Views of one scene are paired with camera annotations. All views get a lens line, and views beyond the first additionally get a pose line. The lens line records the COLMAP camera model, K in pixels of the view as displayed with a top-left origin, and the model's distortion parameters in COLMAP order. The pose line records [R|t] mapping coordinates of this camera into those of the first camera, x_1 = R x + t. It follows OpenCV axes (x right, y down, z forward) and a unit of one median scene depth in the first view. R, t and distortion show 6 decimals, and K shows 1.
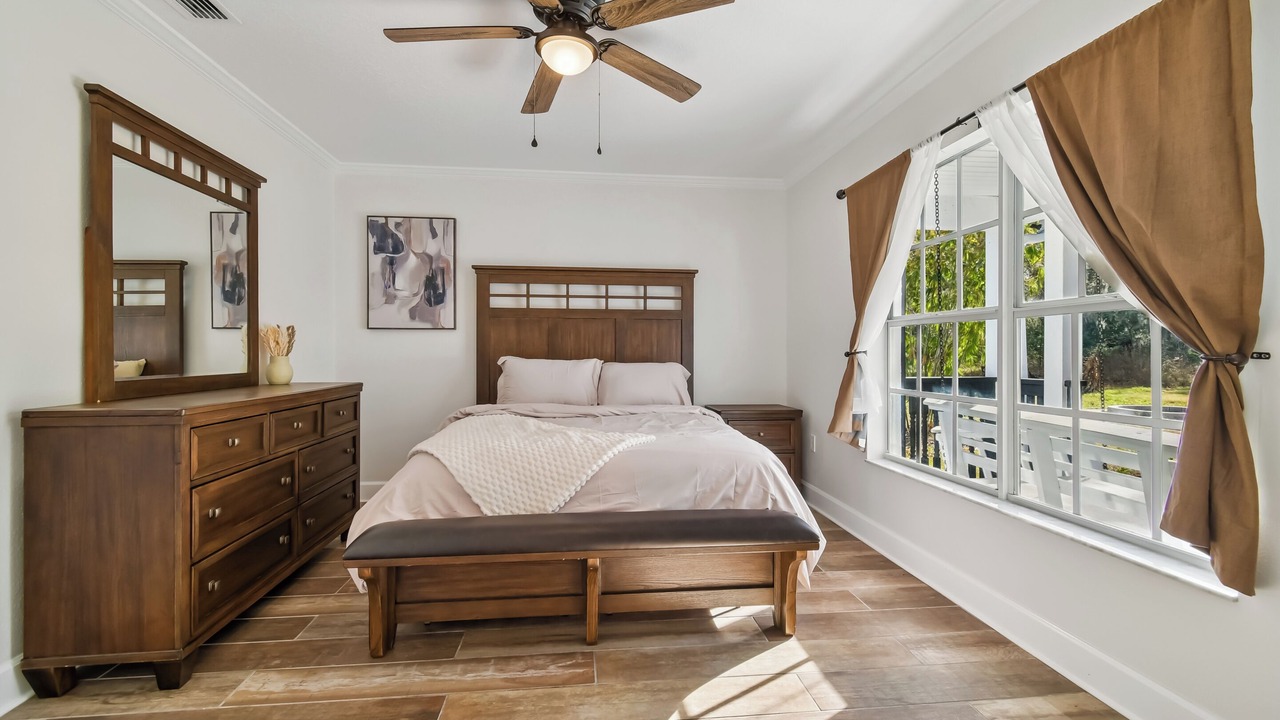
lens RADIAL K [[580.3, 0, 638.0], [0, 580.3, 353.9], [0, 0, 1]] dist [0.004599, 0.000524]
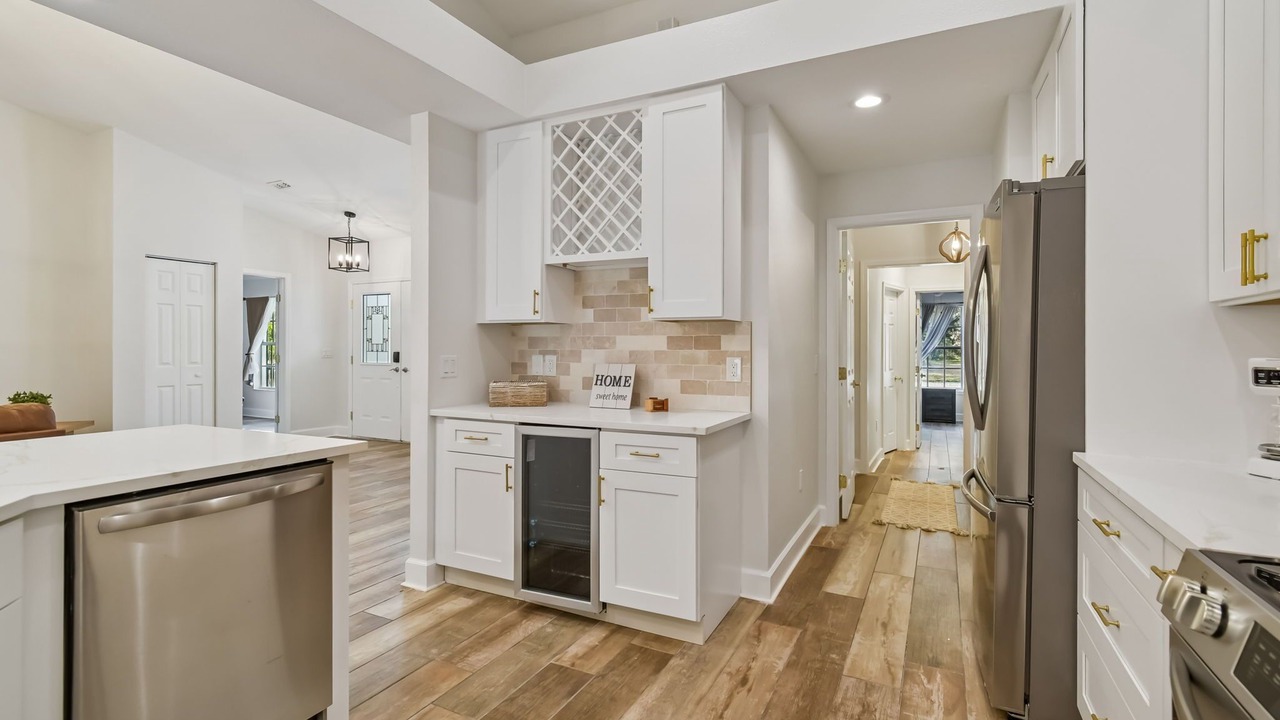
lens RADIAL K [[580.3, 0, 636.4], [0, 580.3, 356.3], [0, 0, 1]] dist [0.004599, 0.000524]
pose [[0.555874, -0.001198, 0.831265, -1.044601], [0.005240, 0.999984, -0.002062, 0.026675], [-0.831250, 0.005502, 0.555872, -2.406480]]
